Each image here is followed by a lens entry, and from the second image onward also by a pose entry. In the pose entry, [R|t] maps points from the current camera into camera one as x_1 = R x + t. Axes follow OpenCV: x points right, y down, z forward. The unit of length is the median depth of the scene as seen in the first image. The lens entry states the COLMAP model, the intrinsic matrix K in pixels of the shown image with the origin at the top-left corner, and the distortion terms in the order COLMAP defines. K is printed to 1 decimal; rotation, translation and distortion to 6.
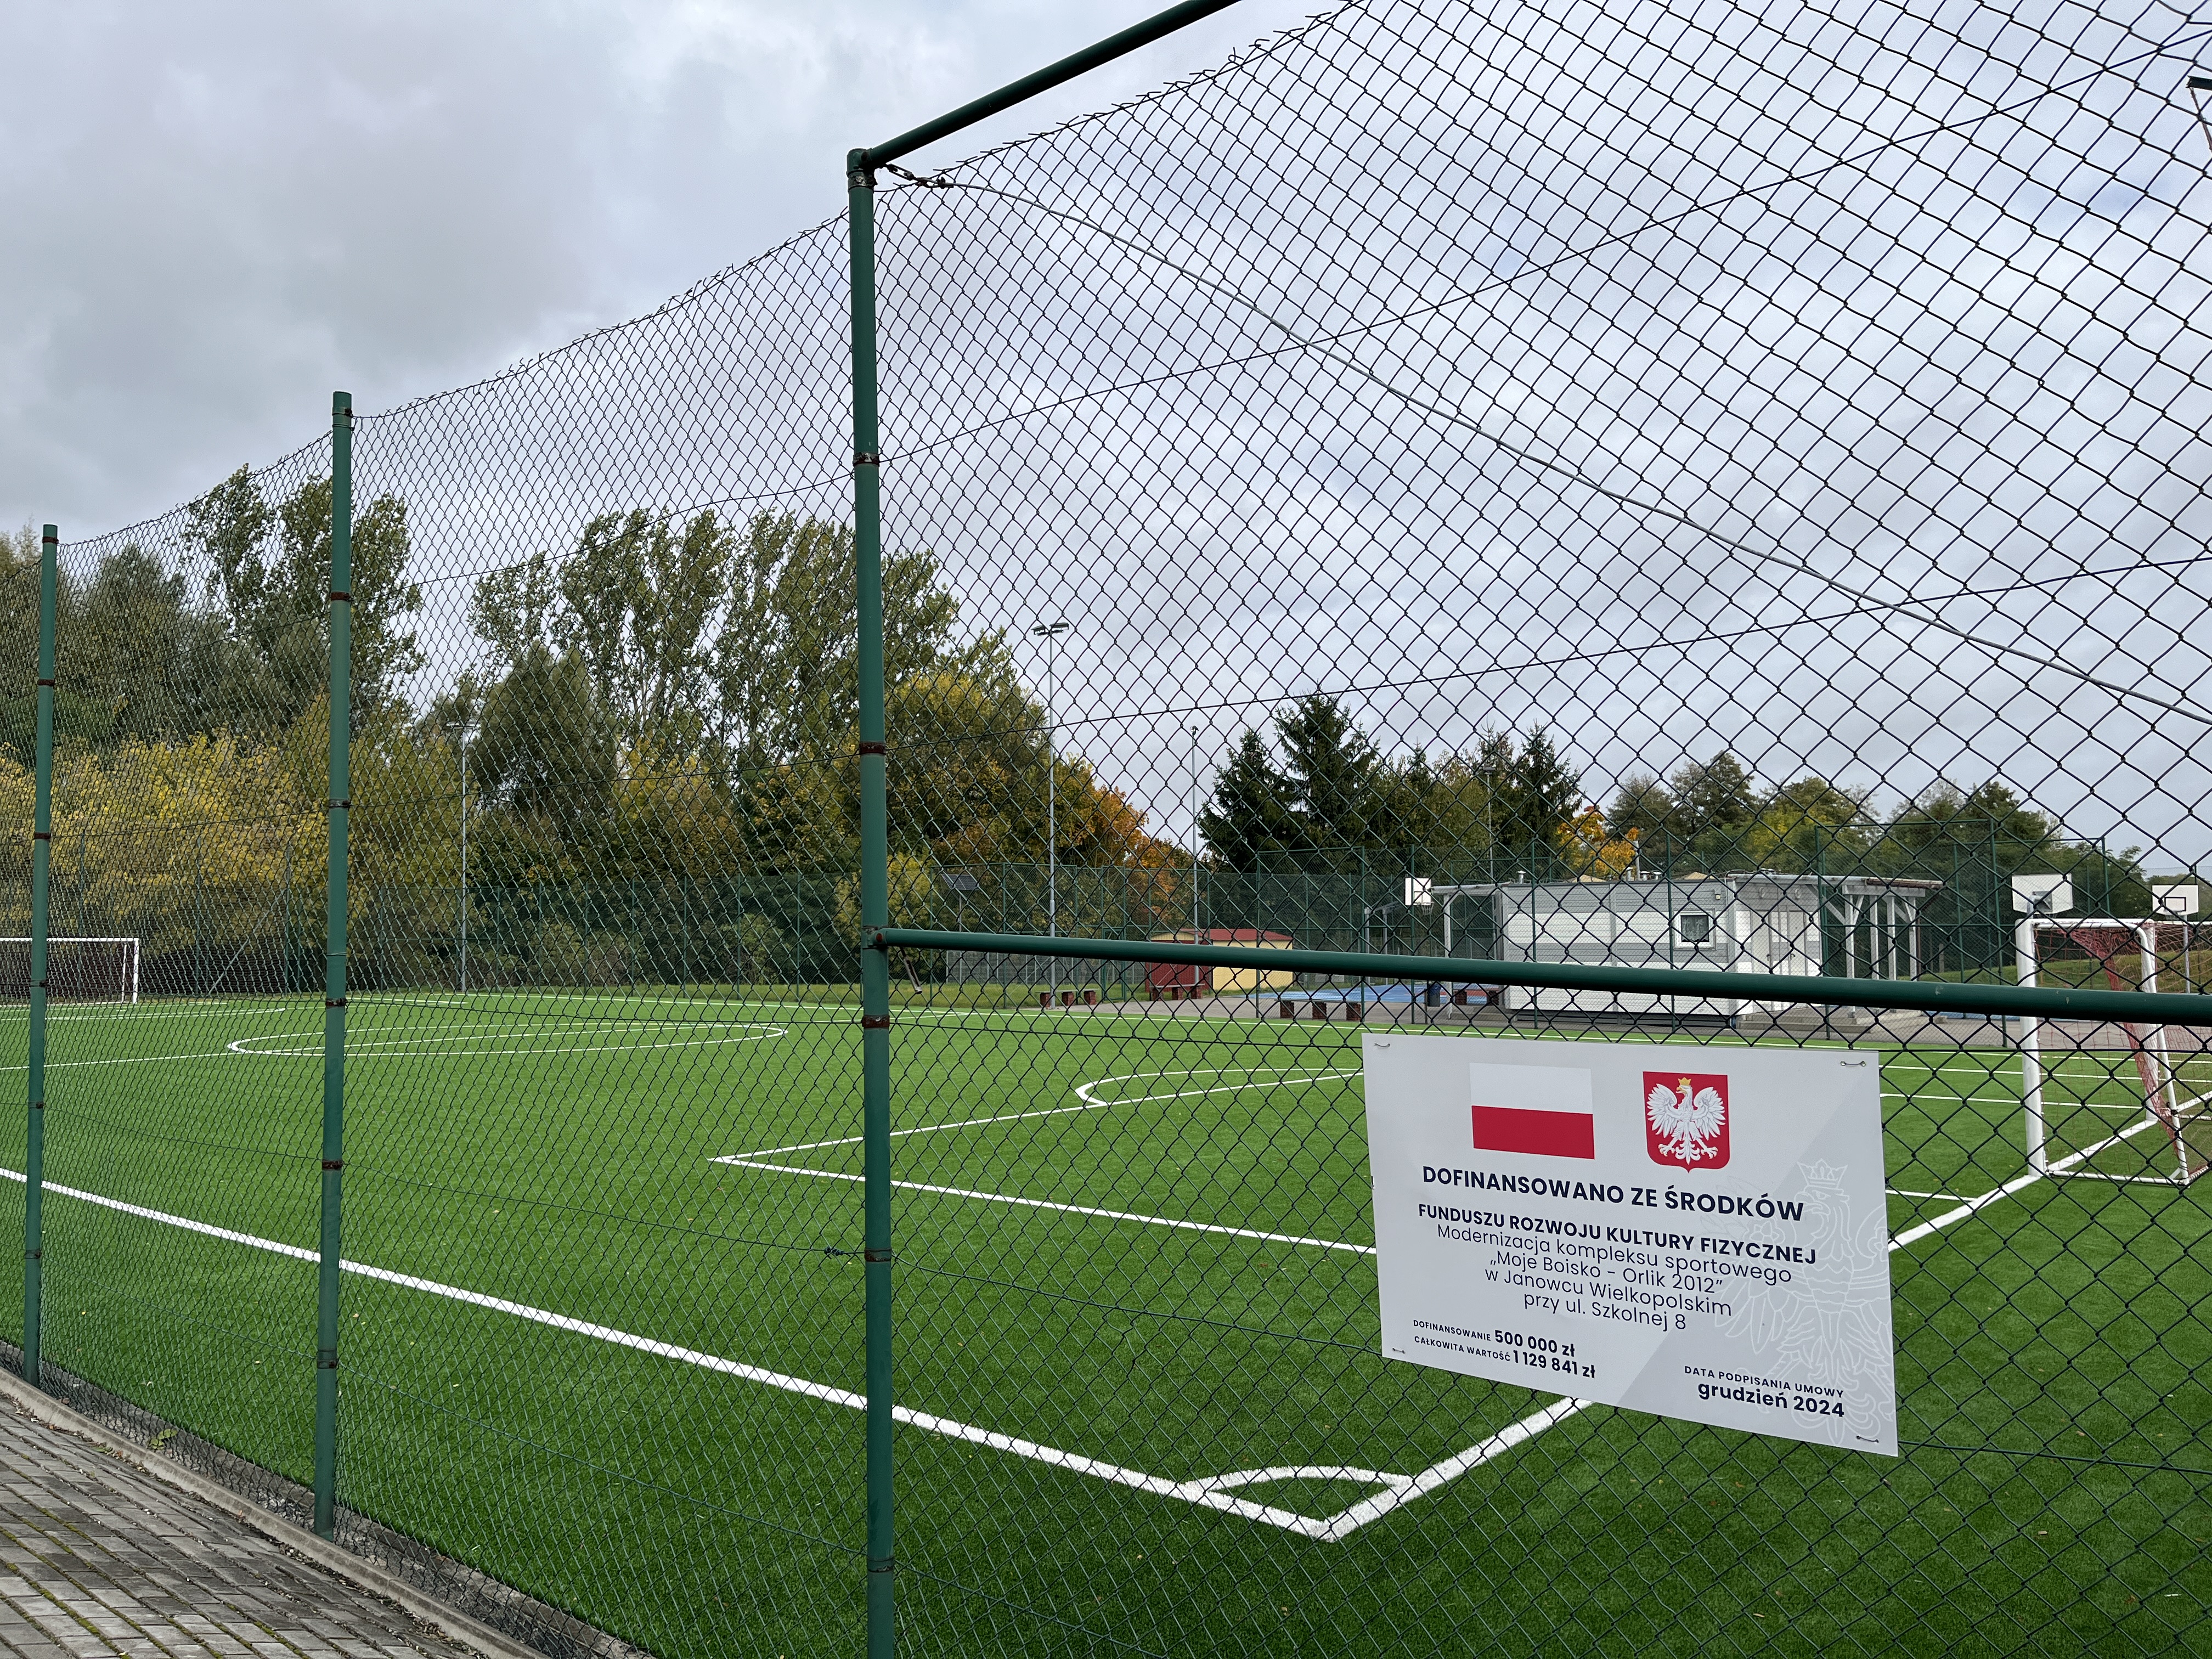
lens RADIAL K [[1695.0, 0, 1111.5], [0, 1695.0, 819.4], [0, 0, 1]] dist [0.086554, -0.110643]
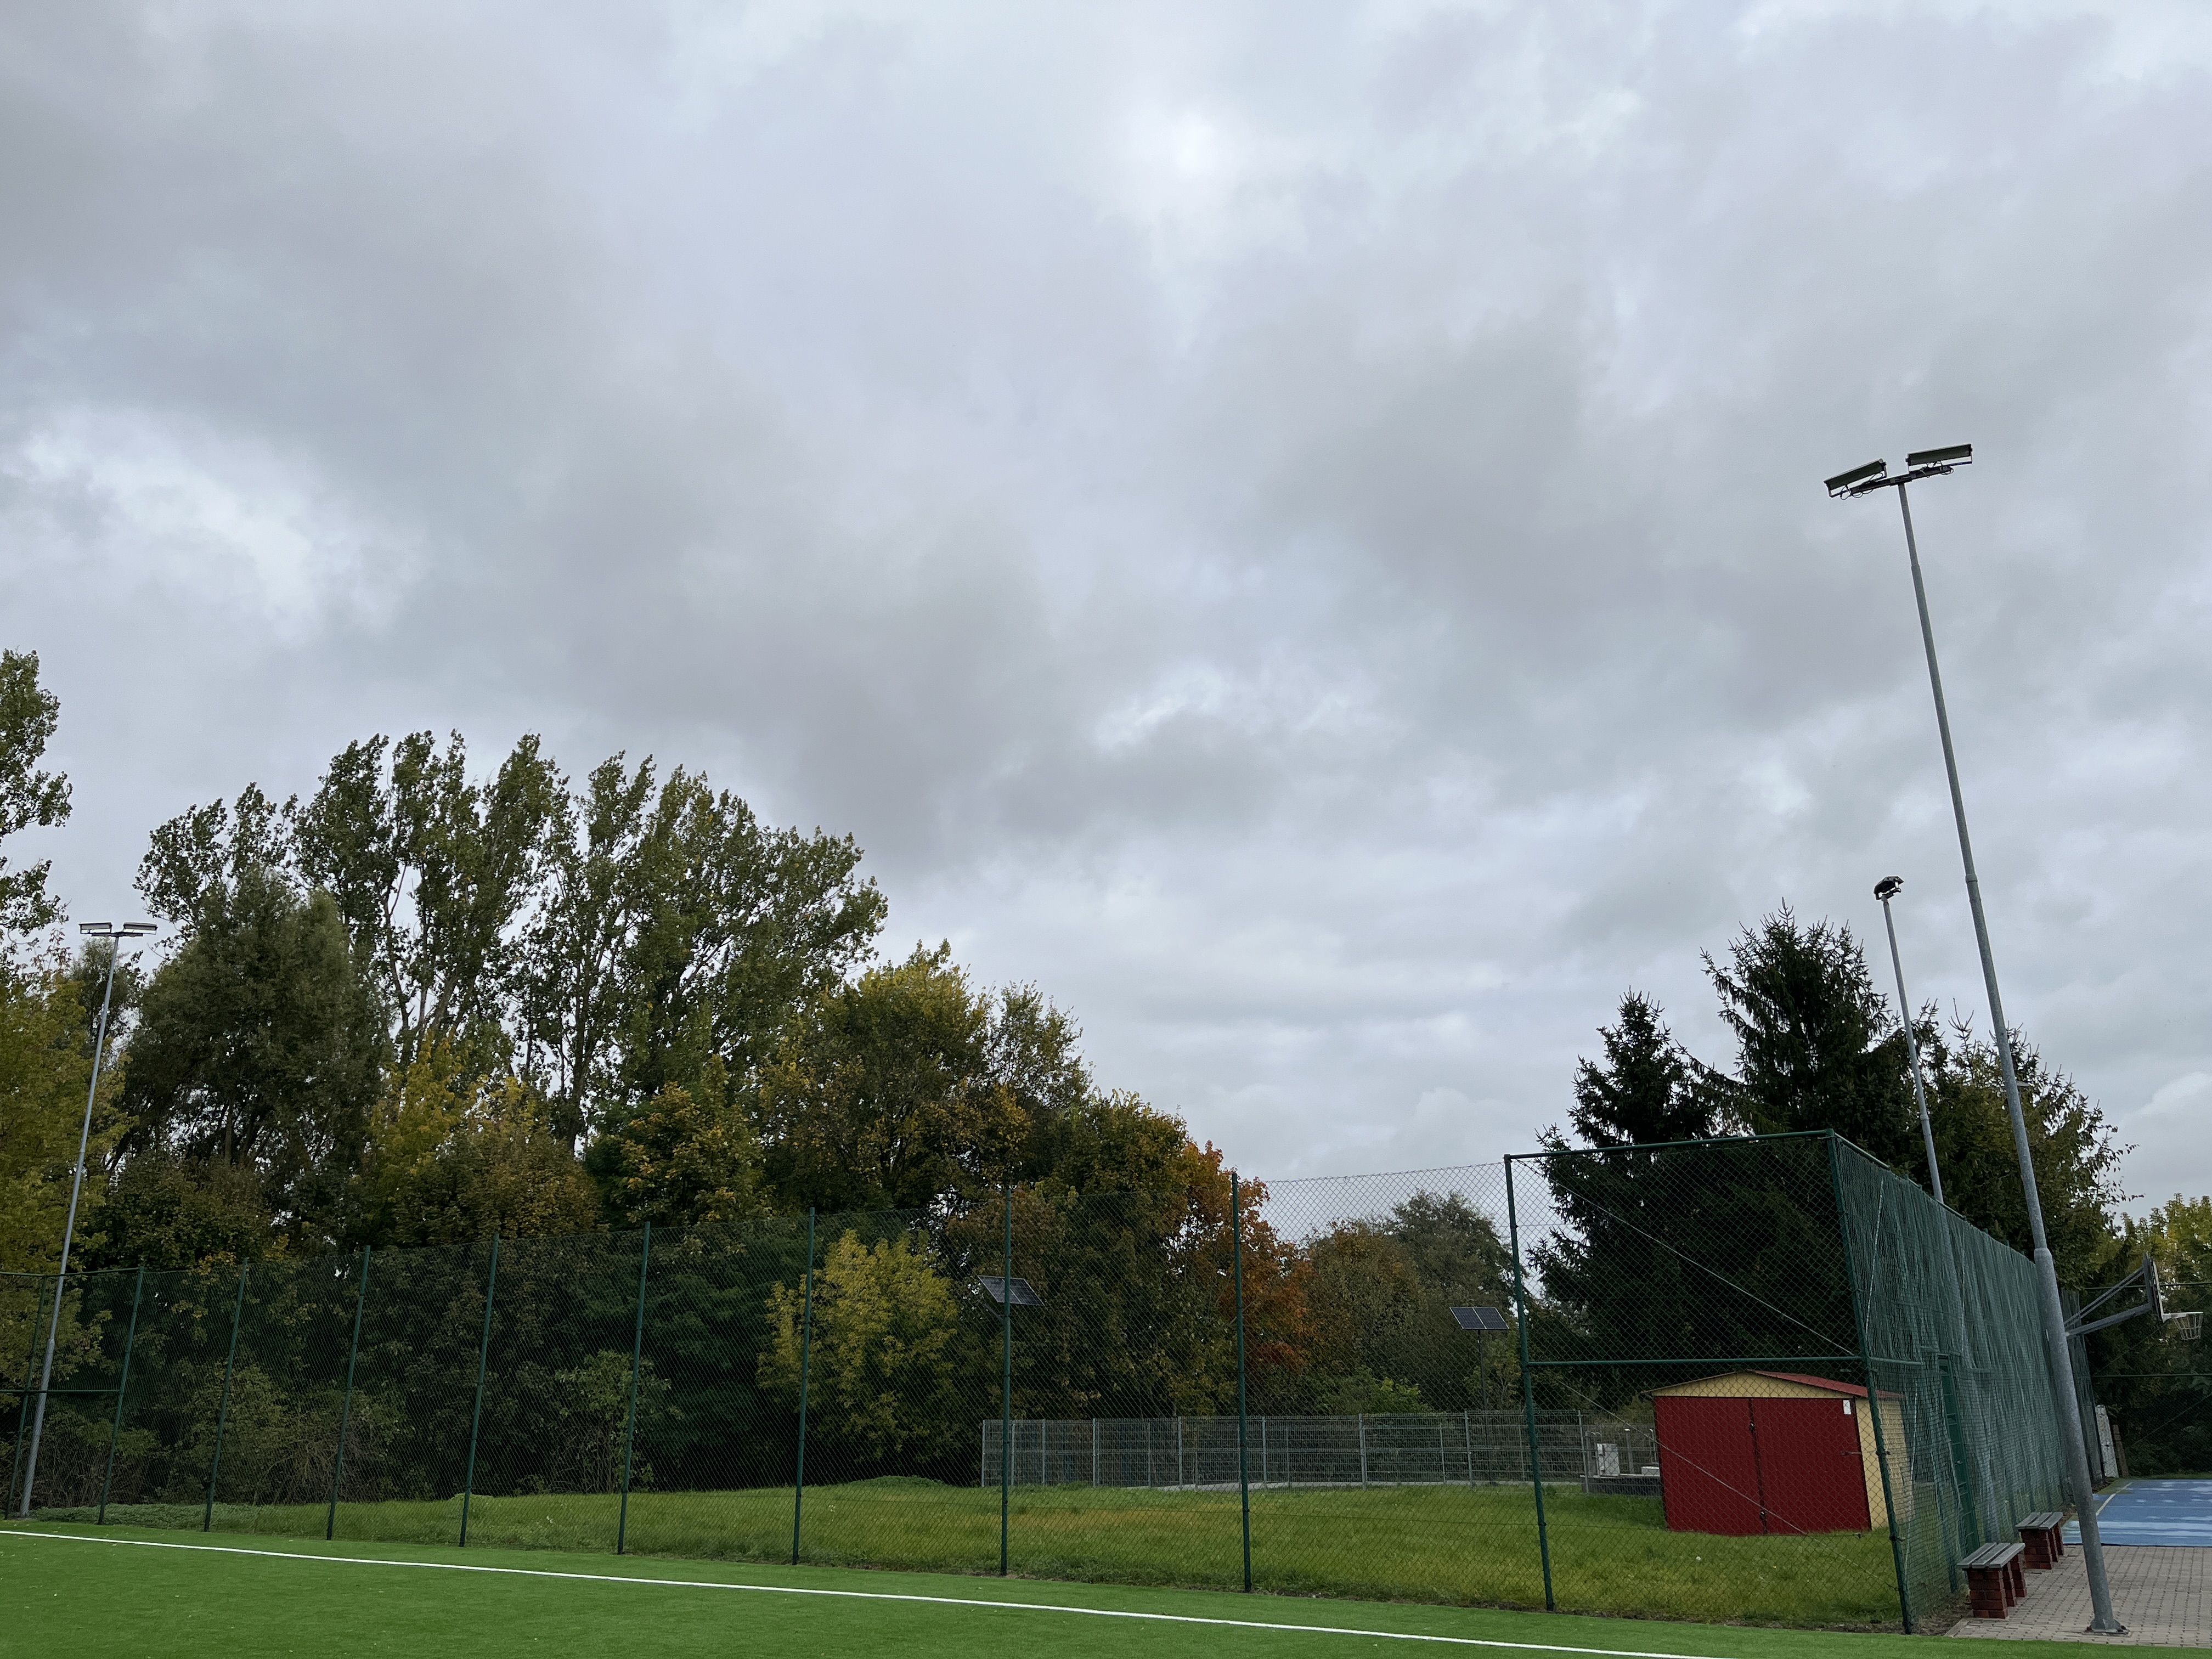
lens RADIAL K [[1695.0, 0, 1111.5], [0, 1695.0, 819.4], [0, 0, 1]] dist [0.086554, -0.110643]
pose [[0.986538, 0.051105, 0.155342, -0.146359], [-0.008543, 0.964725, -0.263122, 0.033887], [-0.163309, 0.258252, 0.952174, 0.396981]]
